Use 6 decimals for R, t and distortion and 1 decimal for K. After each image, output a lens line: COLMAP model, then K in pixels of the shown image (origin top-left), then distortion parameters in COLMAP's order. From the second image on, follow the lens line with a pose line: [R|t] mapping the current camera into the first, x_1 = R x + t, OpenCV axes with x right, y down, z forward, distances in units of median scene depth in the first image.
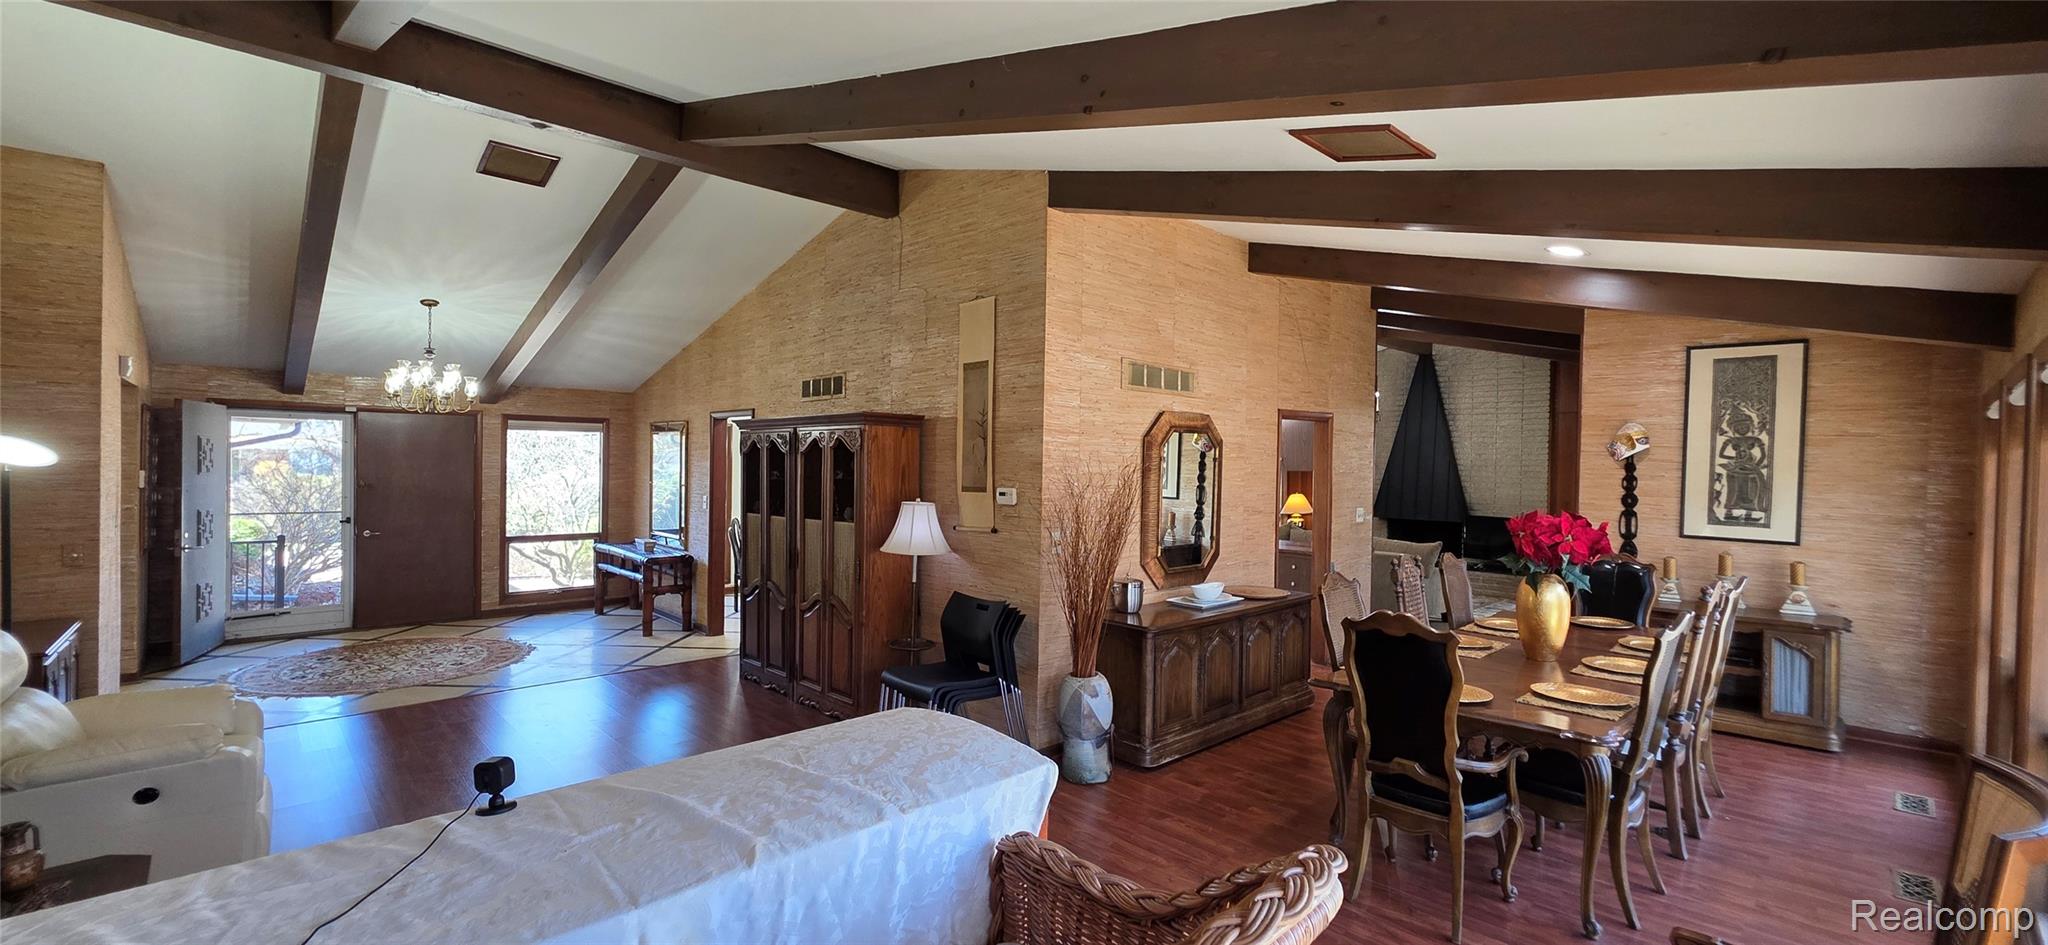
lens RADIAL K [[808.0, 0, 1021.1], [0, 808.0, 473.8], [0, 0, 1]] dist [-0.001063, -0.000061]
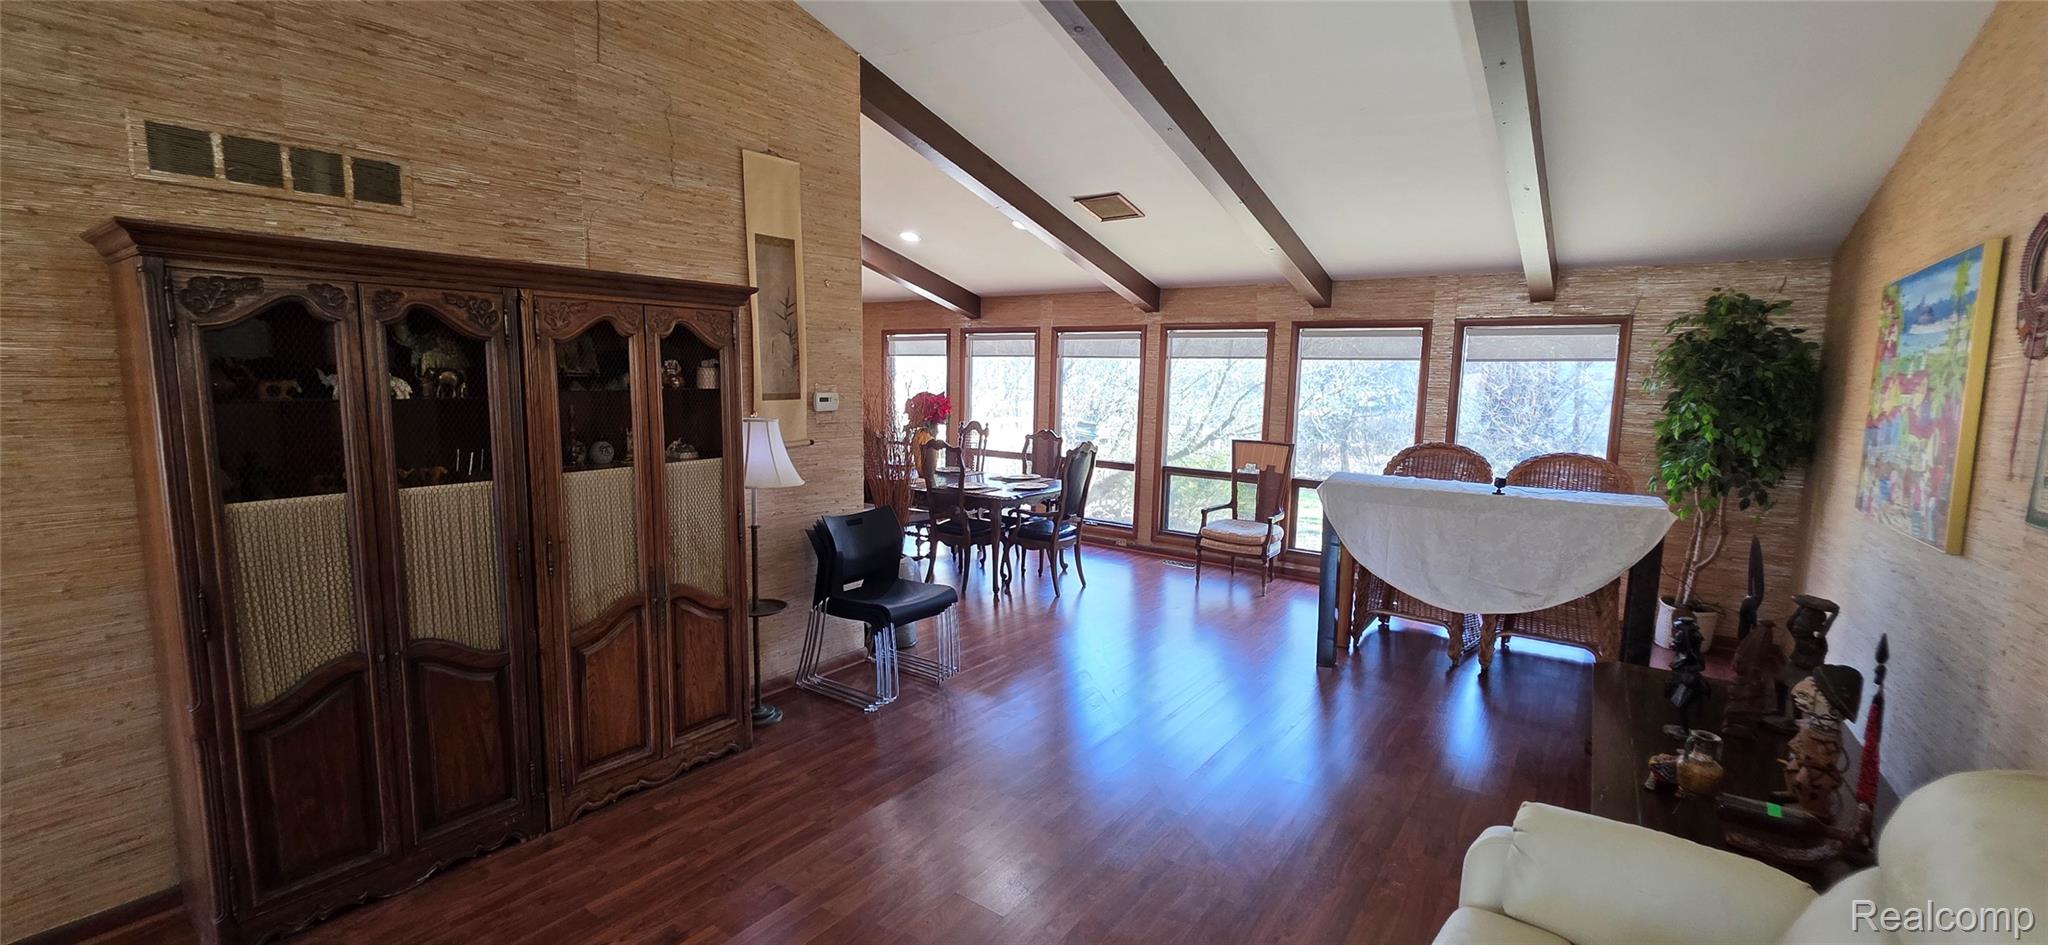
lens RADIAL K [[808.0, 0, 1020.4], [0, 808.0, 476.3], [0, 0, 1]] dist [-0.001063, -0.000061]
pose [[-0.175632, -0.132860, 0.975449, -1.524020], [0.003741, 0.990754, 0.135618, -0.018354], [-0.984449, 0.027468, -0.173511, 1.519069]]
